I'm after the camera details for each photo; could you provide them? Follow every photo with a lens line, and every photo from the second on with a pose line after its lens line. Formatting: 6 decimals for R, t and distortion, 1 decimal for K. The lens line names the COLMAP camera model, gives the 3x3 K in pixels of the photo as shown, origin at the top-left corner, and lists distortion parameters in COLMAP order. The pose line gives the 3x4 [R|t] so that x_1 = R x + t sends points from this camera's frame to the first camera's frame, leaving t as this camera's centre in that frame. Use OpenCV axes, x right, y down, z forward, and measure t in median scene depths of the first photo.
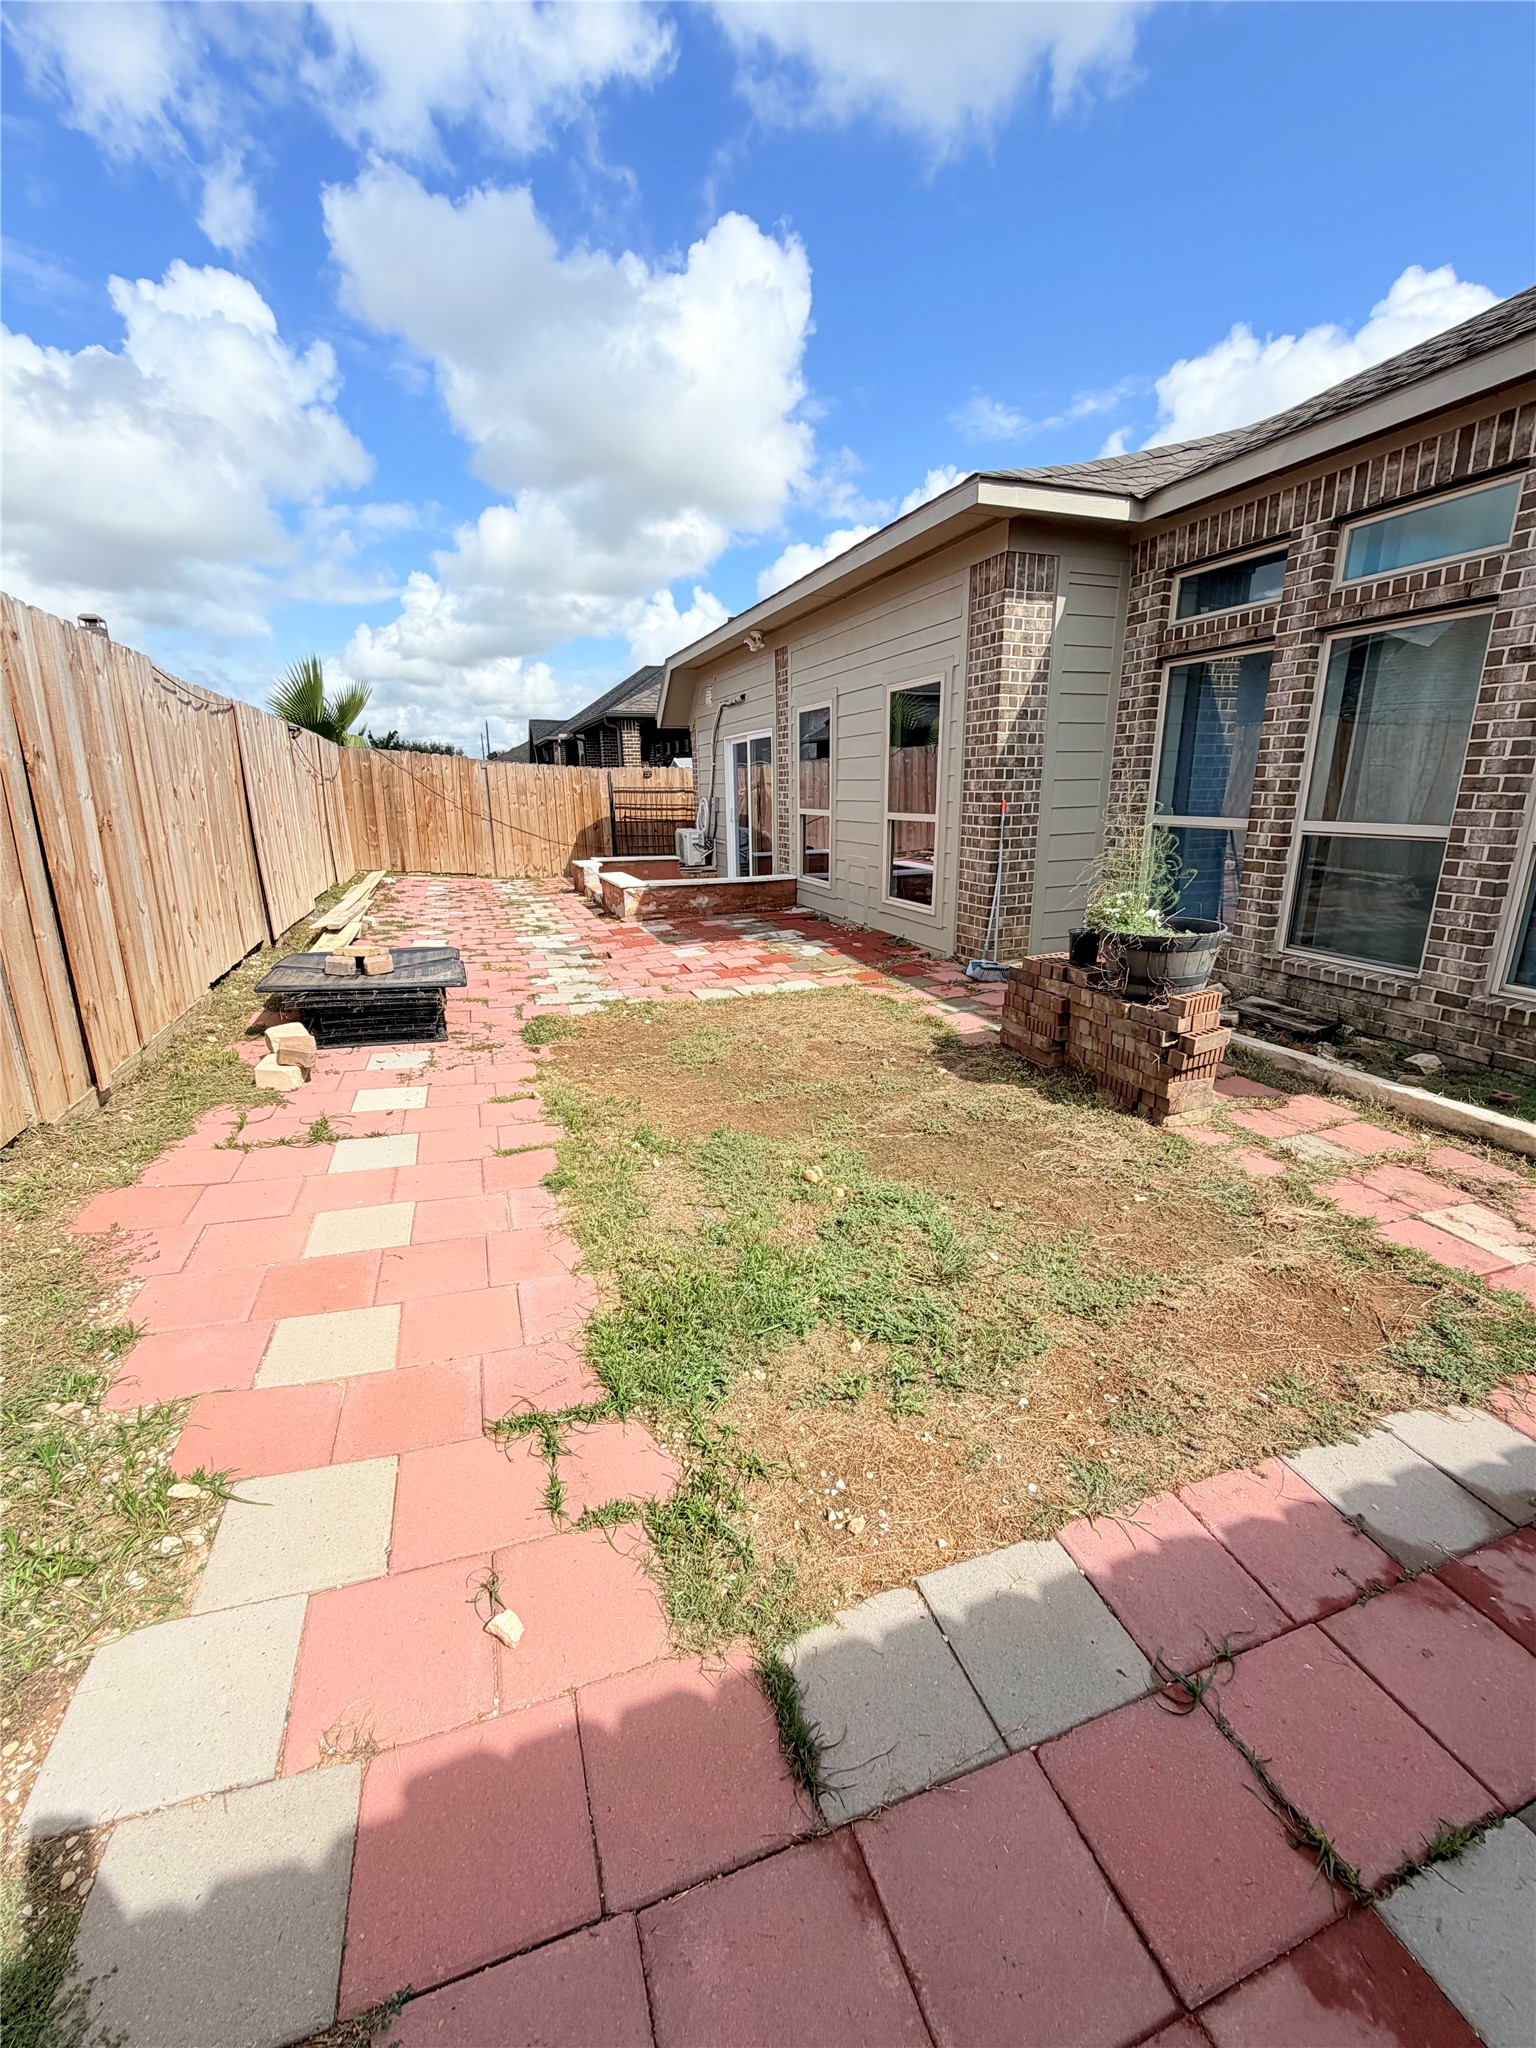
lens RADIAL K [[829.2, 0, 771.0], [0, 829.2, 1025.5], [0, 0, 1]] dist [-0.001456, 0.000658]
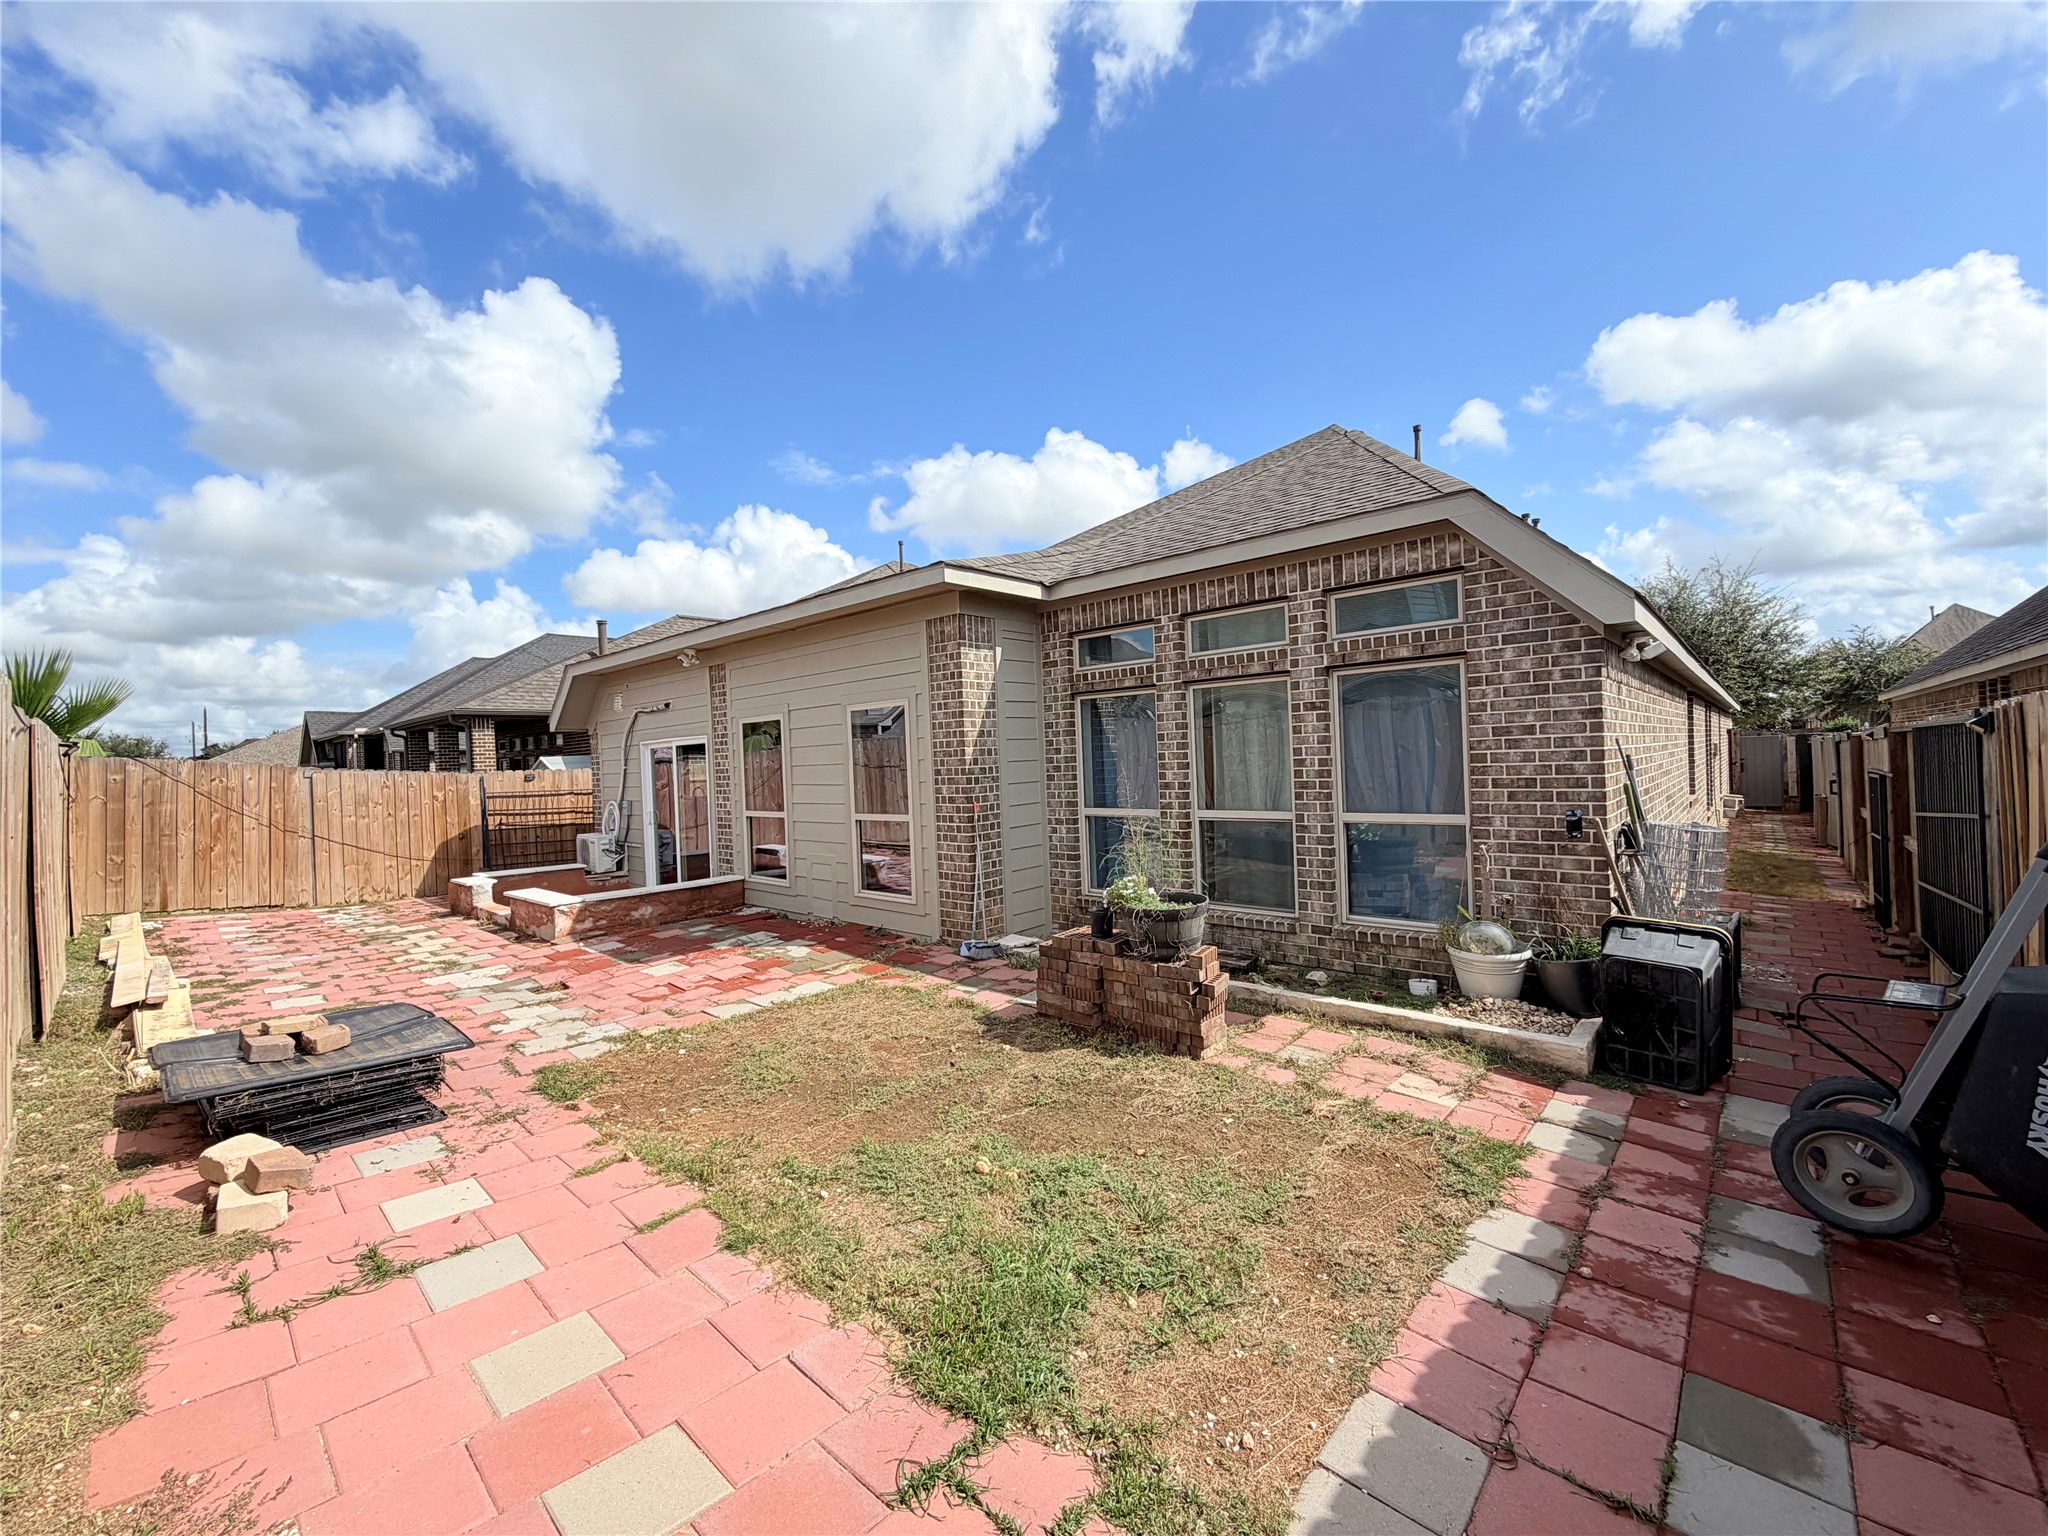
lens RADIAL K [[829.2, 0, 1005.2], [0, 829.2, 760.5], [0, 0, 1]] dist [-0.001456, 0.000658]
pose [[0.889044, -0.023643, 0.457212, -0.274046], [0.152143, 0.957166, -0.246344, -0.037162], [-0.431803, 0.288572, 0.854560, -0.060110]]
